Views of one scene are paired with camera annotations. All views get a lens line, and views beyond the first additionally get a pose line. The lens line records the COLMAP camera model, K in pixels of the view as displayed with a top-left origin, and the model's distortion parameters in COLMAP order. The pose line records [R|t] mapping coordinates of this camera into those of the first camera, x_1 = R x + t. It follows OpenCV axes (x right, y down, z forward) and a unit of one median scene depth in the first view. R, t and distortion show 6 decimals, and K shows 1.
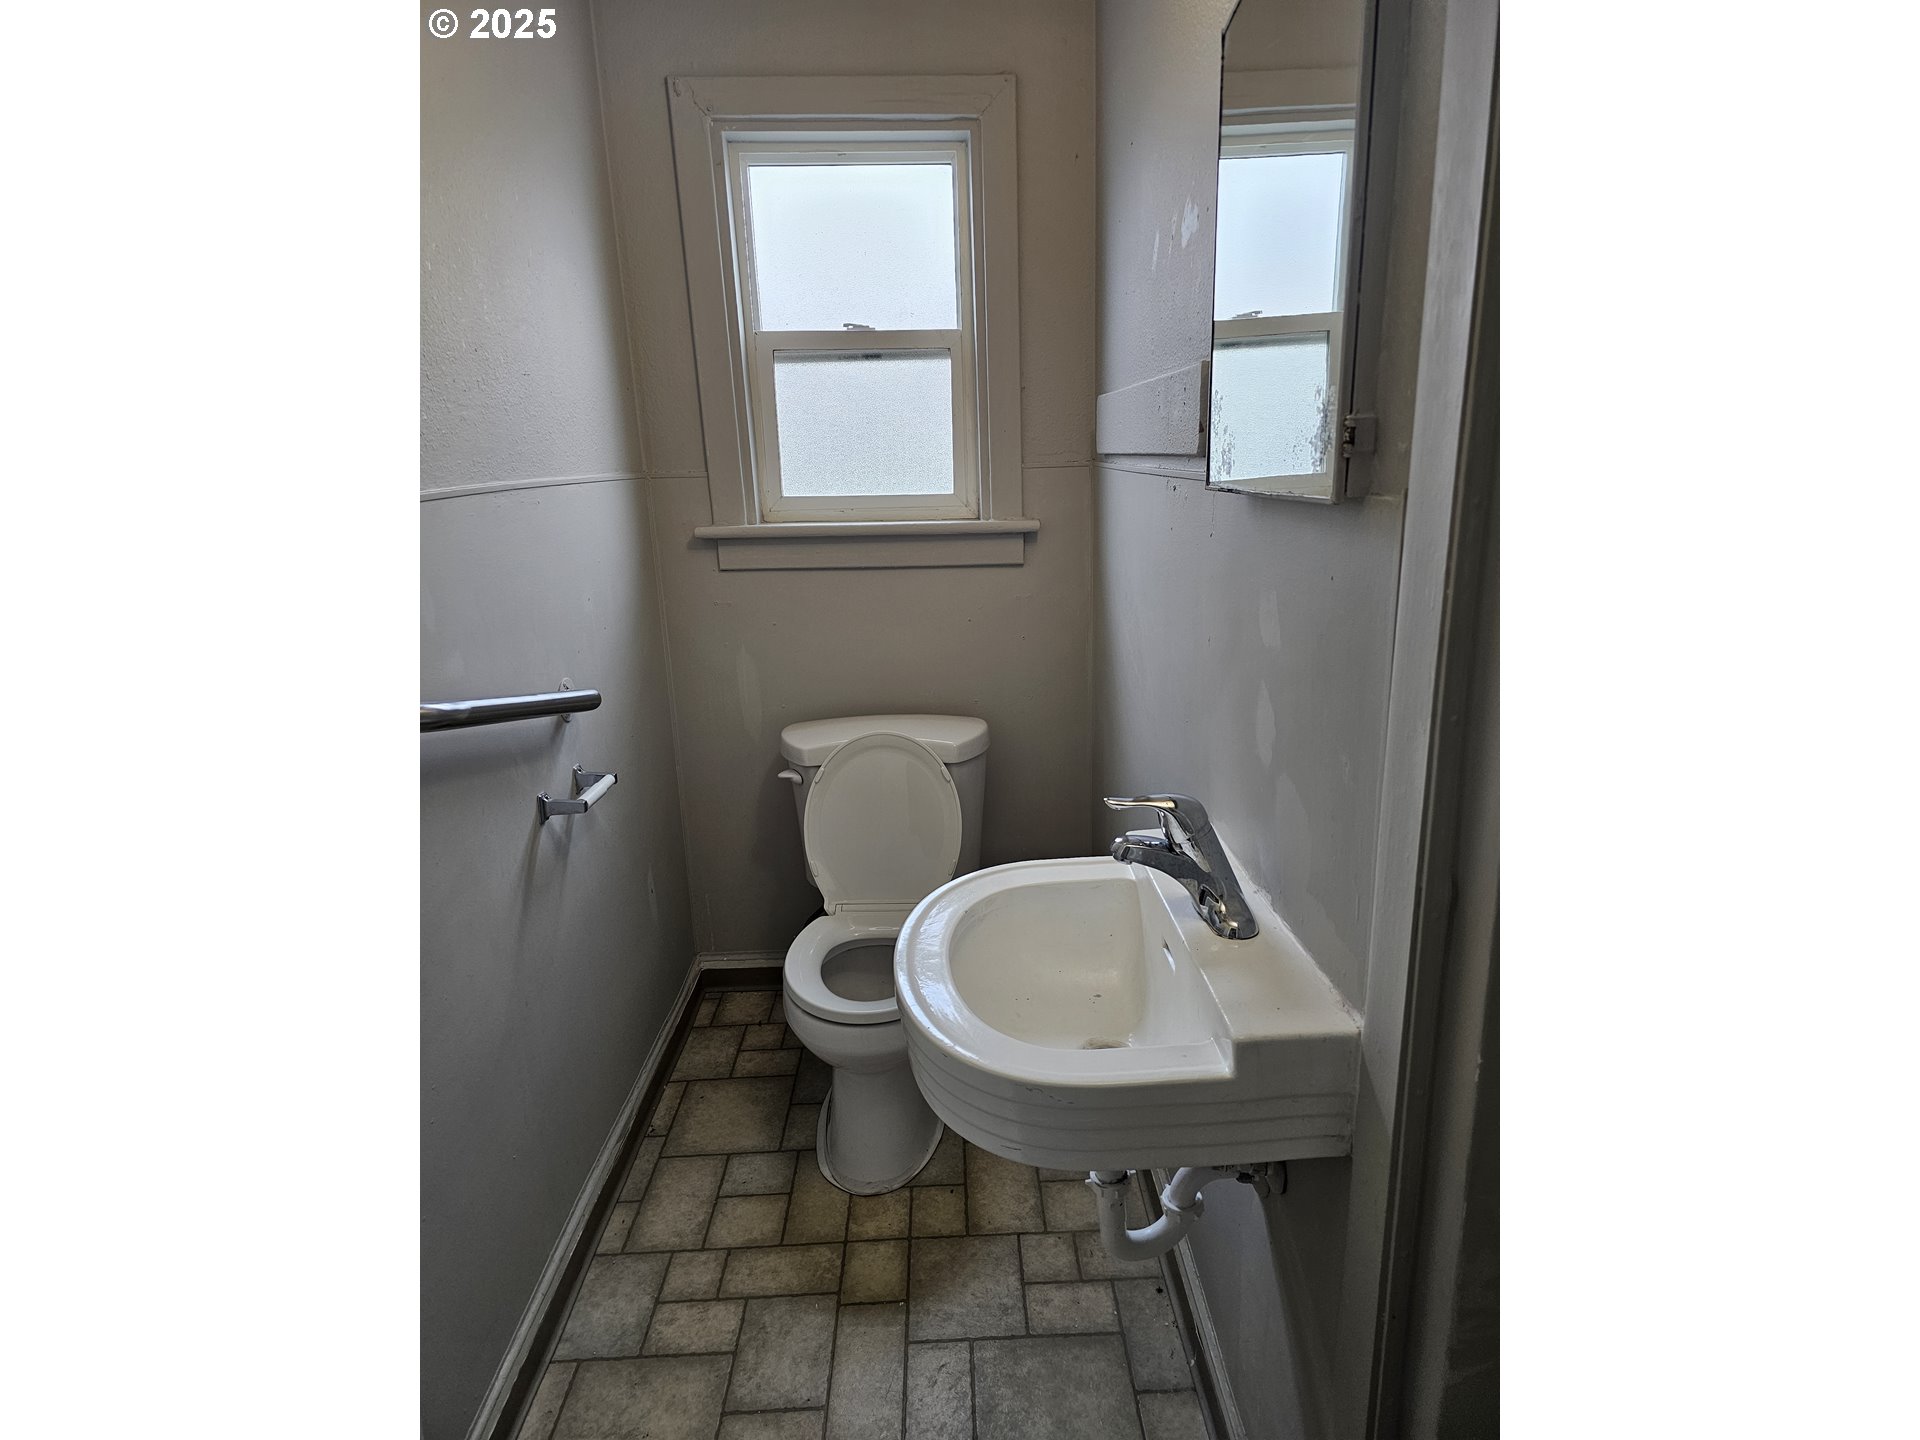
lens RADIAL K [[986.6, 0, 966.3], [0, 986.6, 720.6], [0, 0, 1]] dist [0.025797, -0.006083]
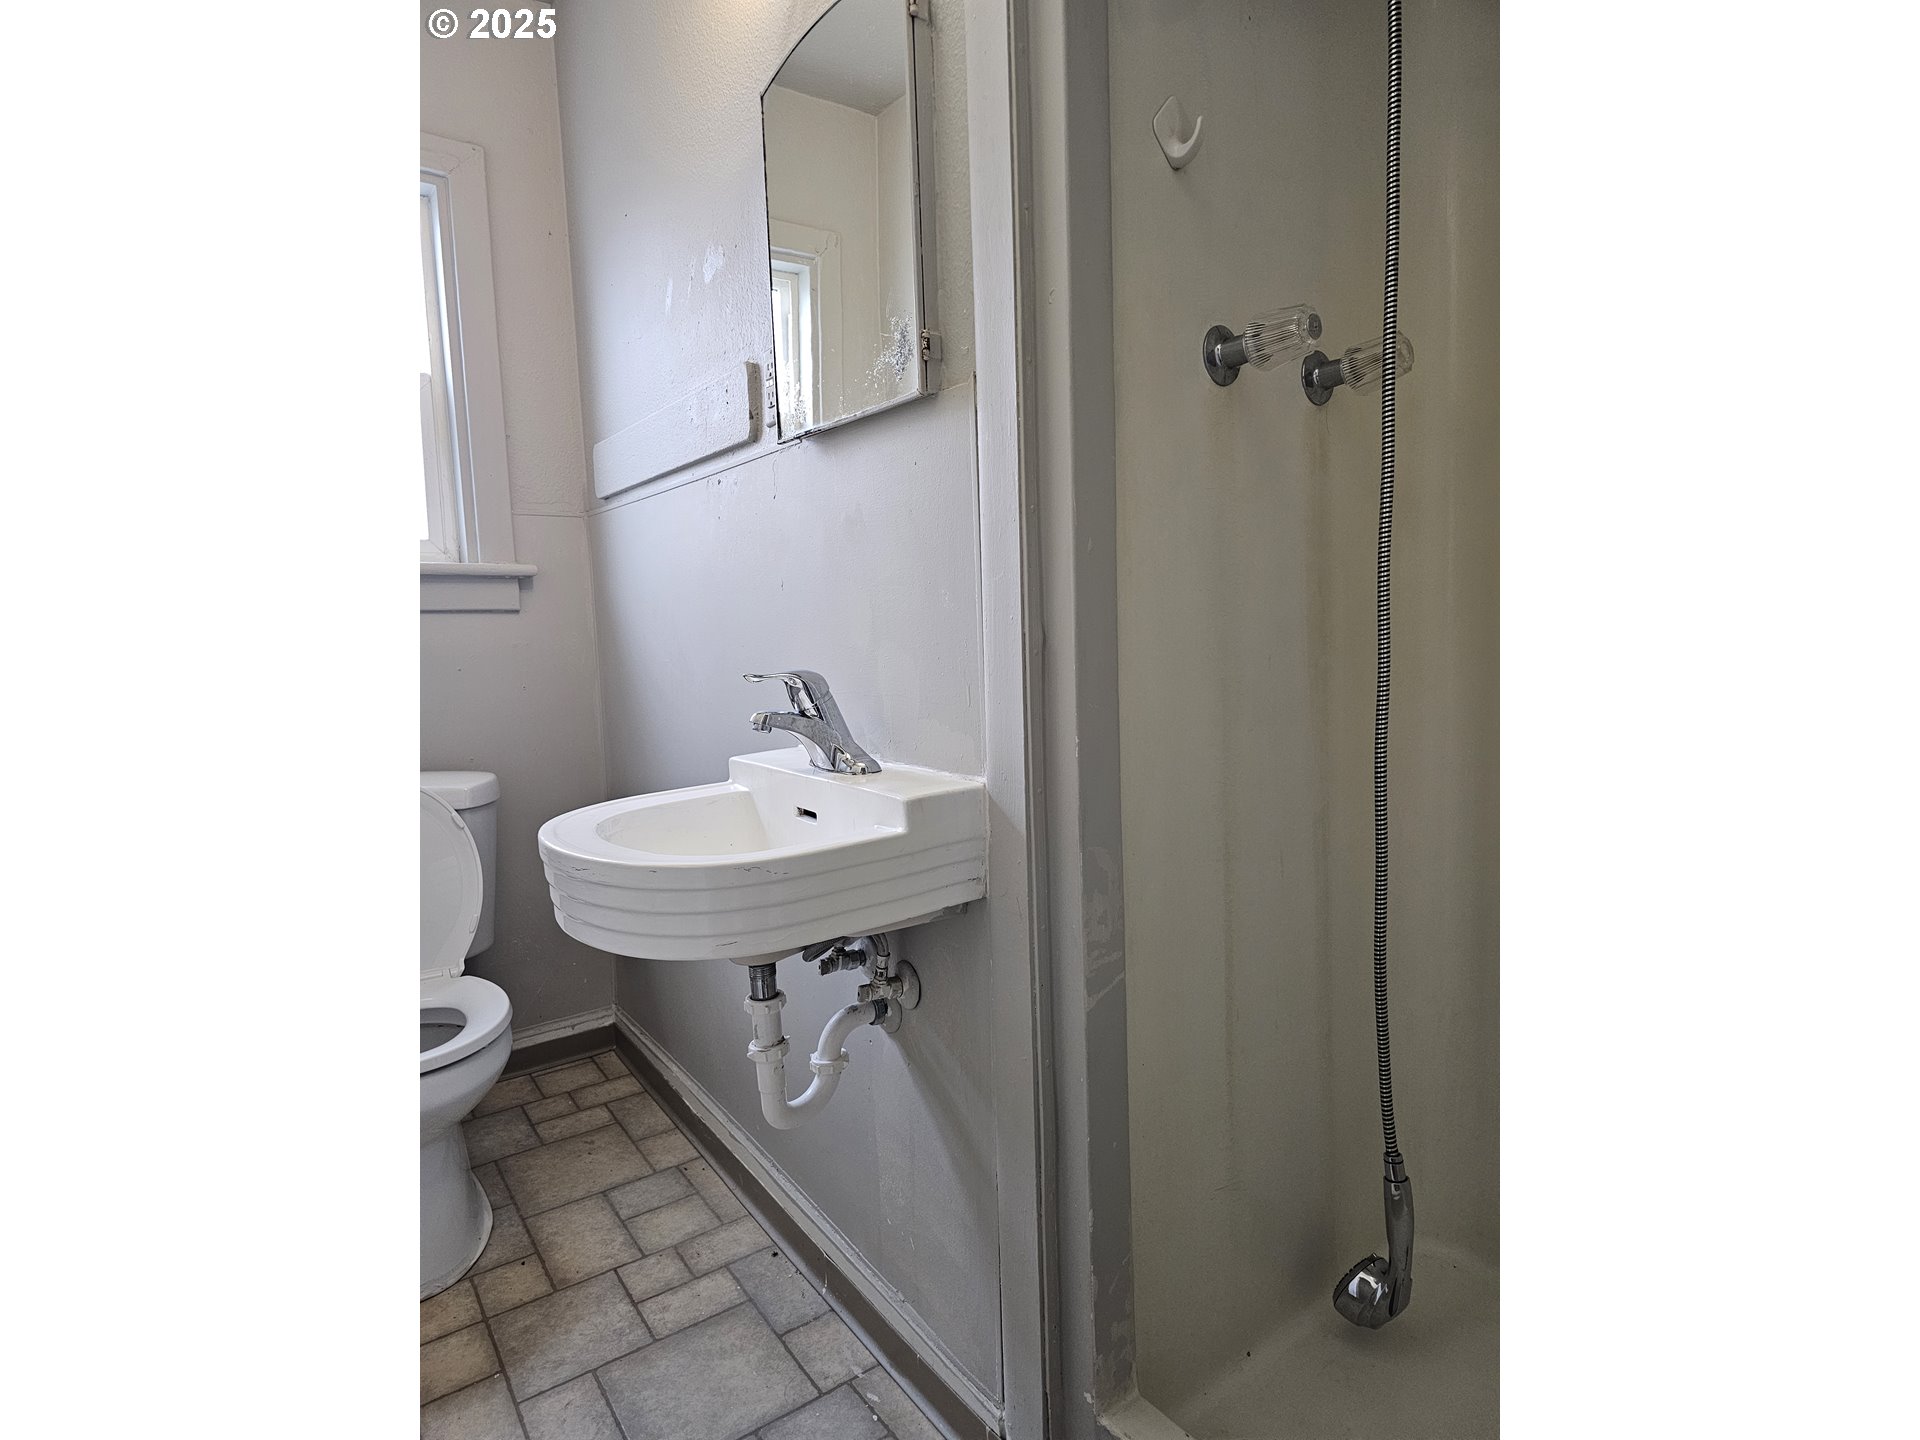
lens RADIAL K [[986.6, 0, 974.0], [0, 986.6, 716.5], [0, 0, 1]] dist [0.025797, -0.006083]
pose [[0.827349, -0.052337, 0.559245, -0.176554], [0.151286, 0.979619, -0.132135, 0.201815], [-0.540931, 0.193928, 0.818404, -0.043962]]
